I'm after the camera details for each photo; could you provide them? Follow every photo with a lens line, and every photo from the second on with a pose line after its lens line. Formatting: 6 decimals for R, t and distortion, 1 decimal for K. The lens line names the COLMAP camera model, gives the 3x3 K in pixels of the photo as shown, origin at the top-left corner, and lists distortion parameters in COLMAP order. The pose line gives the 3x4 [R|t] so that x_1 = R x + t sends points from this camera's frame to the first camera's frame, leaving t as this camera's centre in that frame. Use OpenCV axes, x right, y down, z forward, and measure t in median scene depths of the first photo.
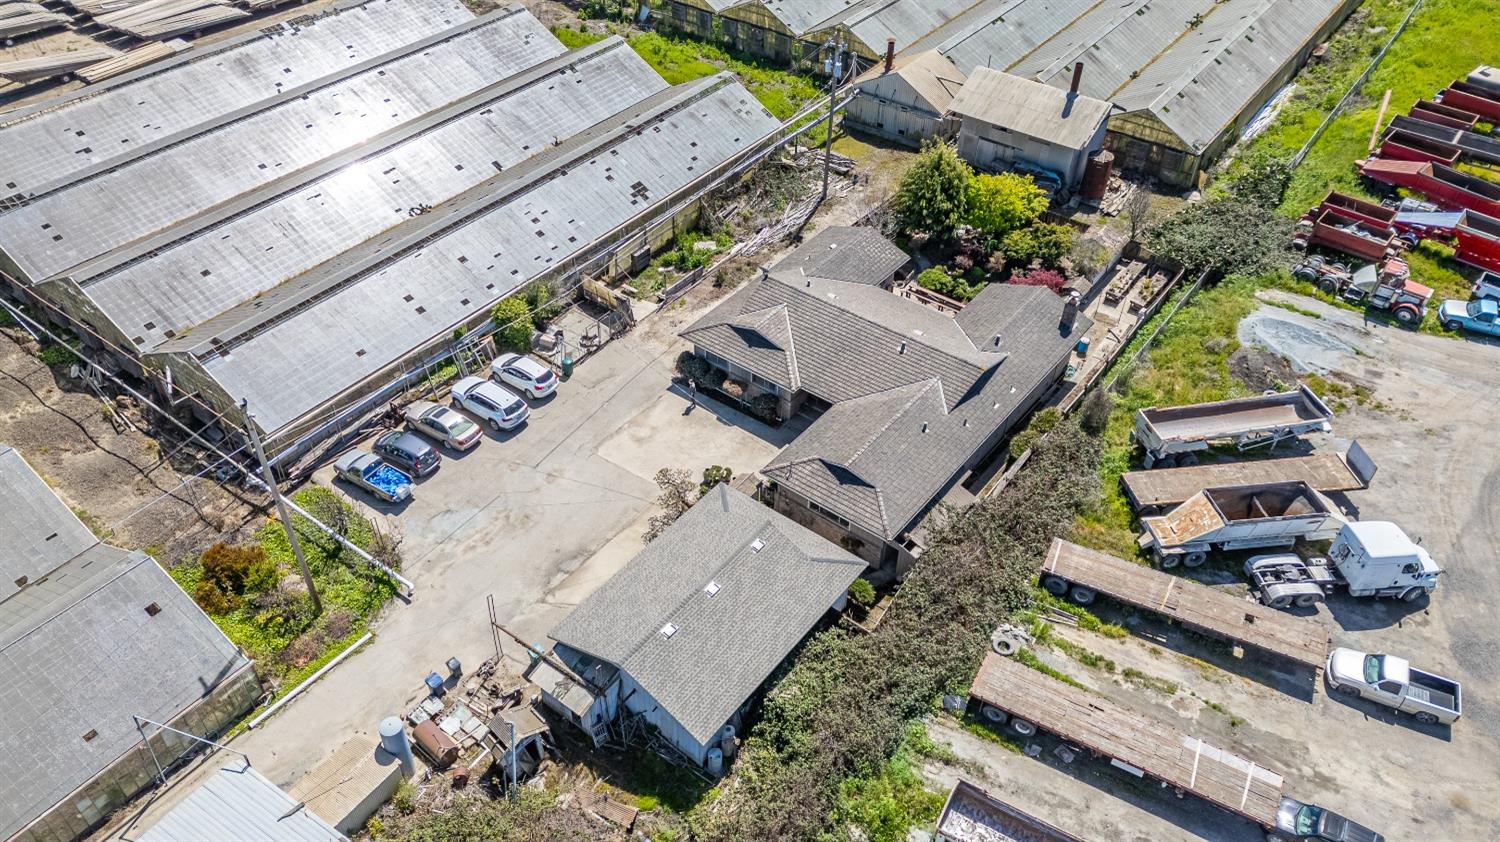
lens RADIAL K [[1094.9, 0, 750.0], [0, 1094.9, 421.0], [0, 0, 1]] dist [0.084364, -0.081521]
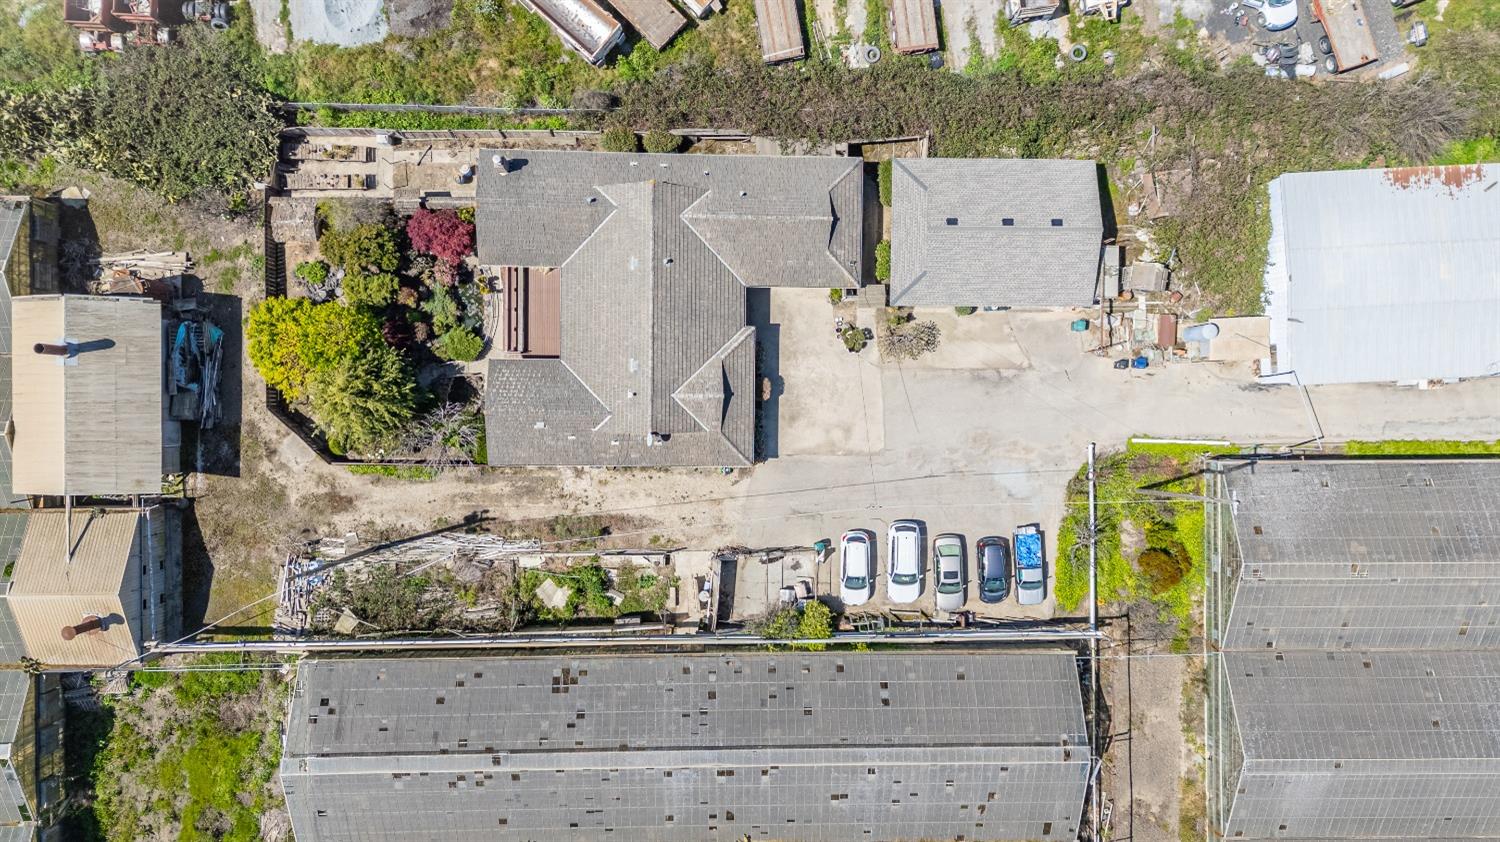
lens RADIAL K [[1094.9, 0, 750.0], [0, 1094.9, 421.0], [0, 0, 1]] dist [0.084364, -0.081521]
pose [[-0.599738, -0.799054, -0.042752, 0.014423], [0.494131, -0.411840, 0.765652, -0.879371], [-0.629404, 0.438065, 0.641833, 0.335643]]
